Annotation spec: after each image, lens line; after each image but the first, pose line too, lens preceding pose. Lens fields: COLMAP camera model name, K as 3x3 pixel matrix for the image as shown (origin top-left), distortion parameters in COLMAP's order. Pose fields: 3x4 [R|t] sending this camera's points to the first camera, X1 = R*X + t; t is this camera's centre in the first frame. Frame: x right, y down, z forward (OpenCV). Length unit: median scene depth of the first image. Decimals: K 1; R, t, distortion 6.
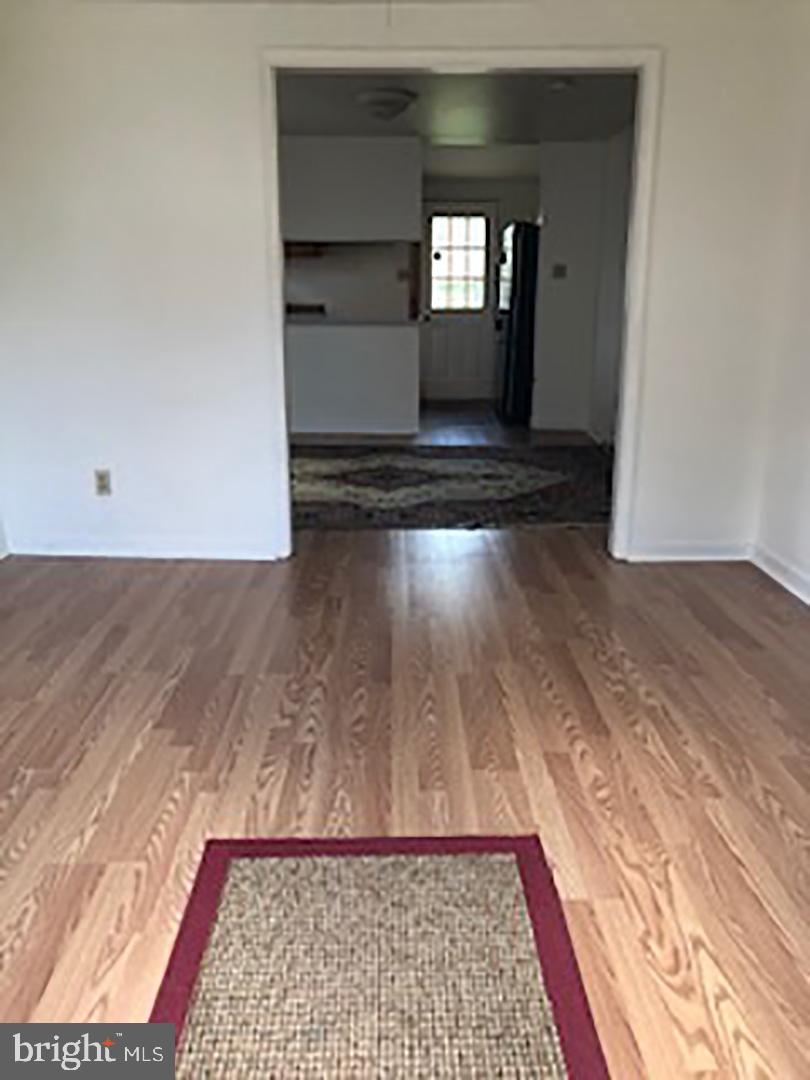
lens RADIAL K [[886.8, 0, 405.0], [0, 886.8, 540.0], [0, 0, 1]] dist [0.043521, -0.049191]
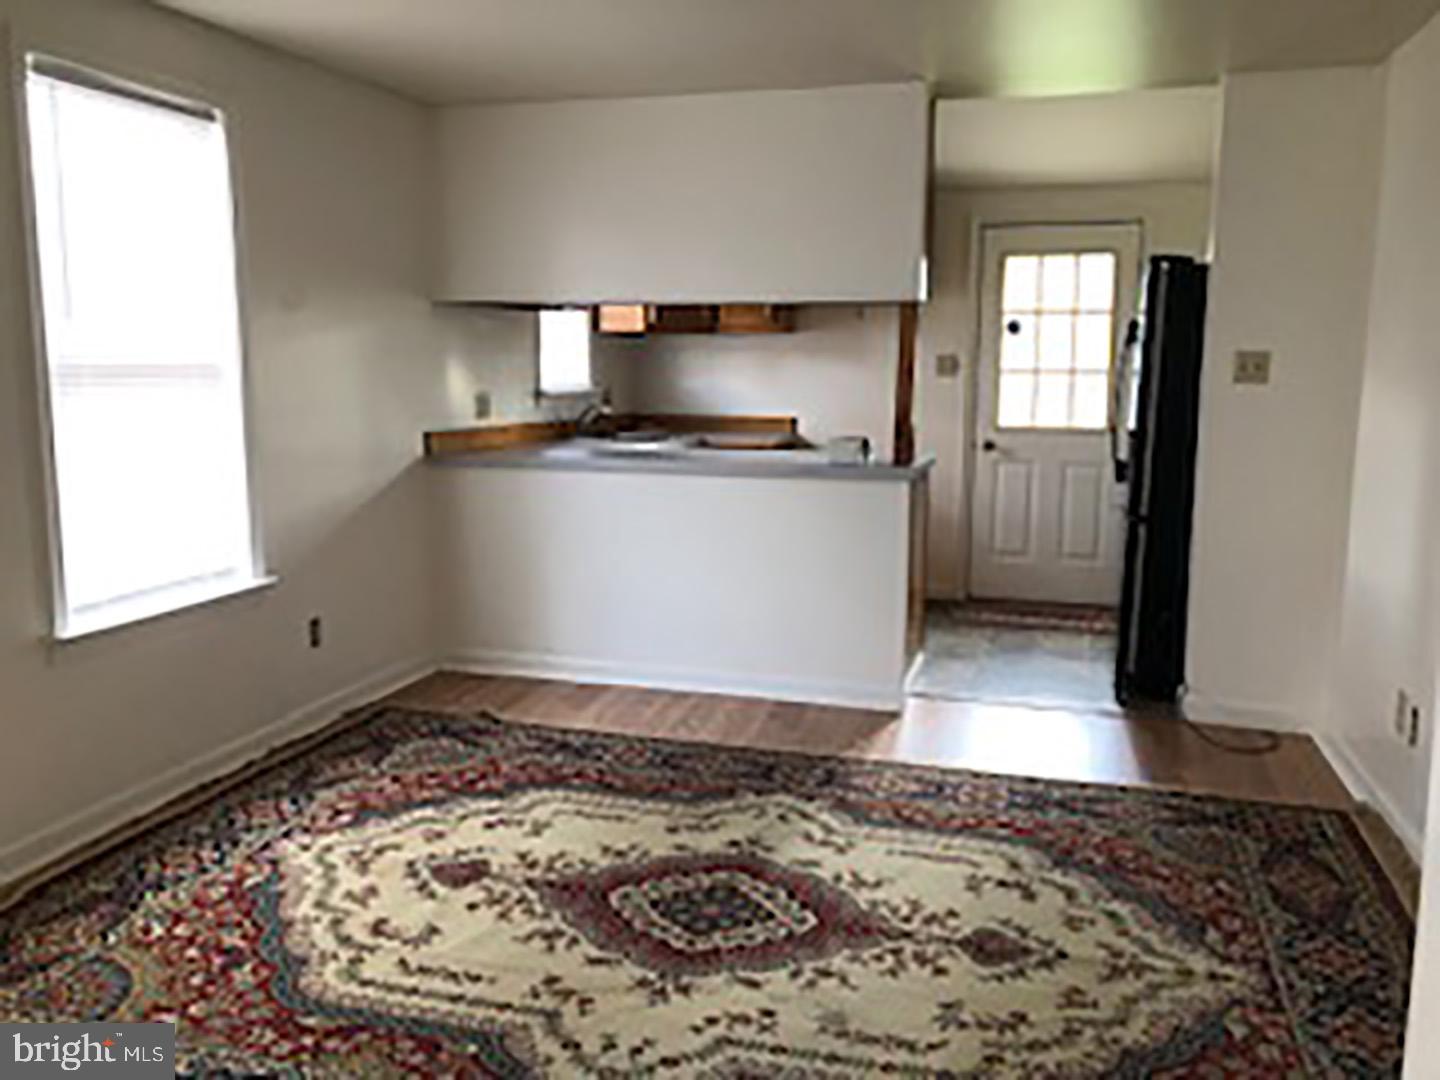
lens RADIAL K [[1182.4, 0, 720.0], [0, 1182.4, 540.0], [0, 0, 1]] dist [0.043521, -0.049191]
pose [[0.957764, 0.046359, -0.283795, 0.078056], [-0.081311, 0.990303, -0.112640, -0.110514], [0.275821, 0.130958, 0.952246, 0.326226]]
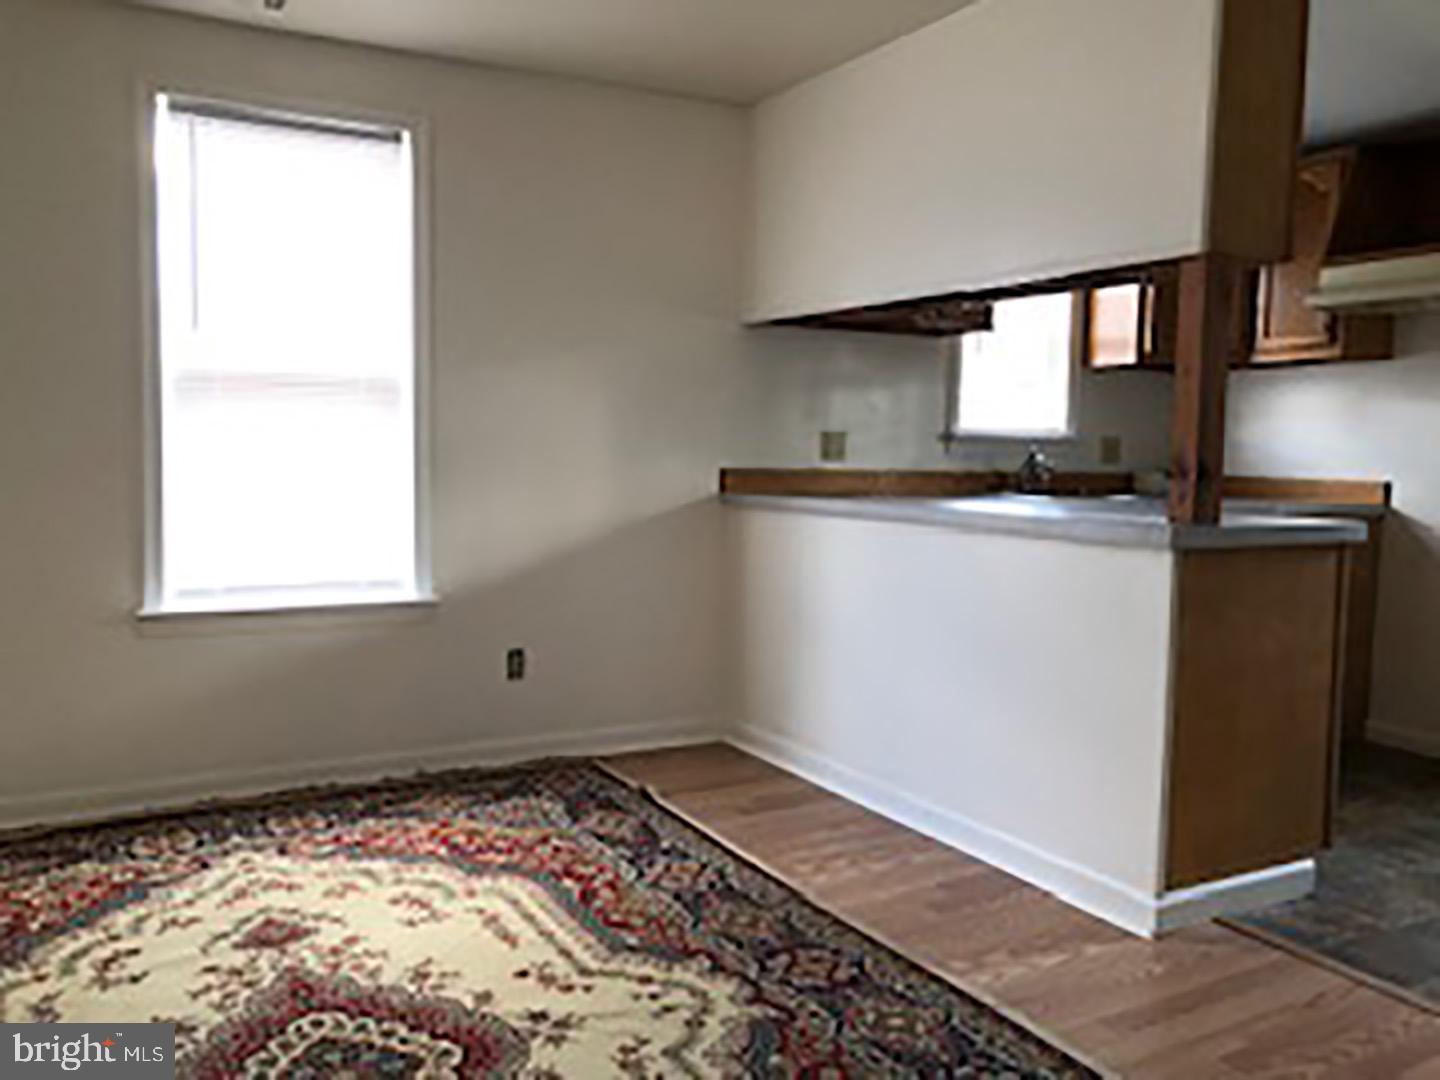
lens RADIAL K [[1182.4, 0, 720.0], [0, 1182.4, 540.0], [0, 0, 1]] dist [0.043521, -0.049191]
pose [[0.471717, 0.070992, -0.878888, 0.217717], [-0.253151, 0.965695, -0.057867, -0.152851], [0.844629, 0.249788, 0.473506, 0.575463]]
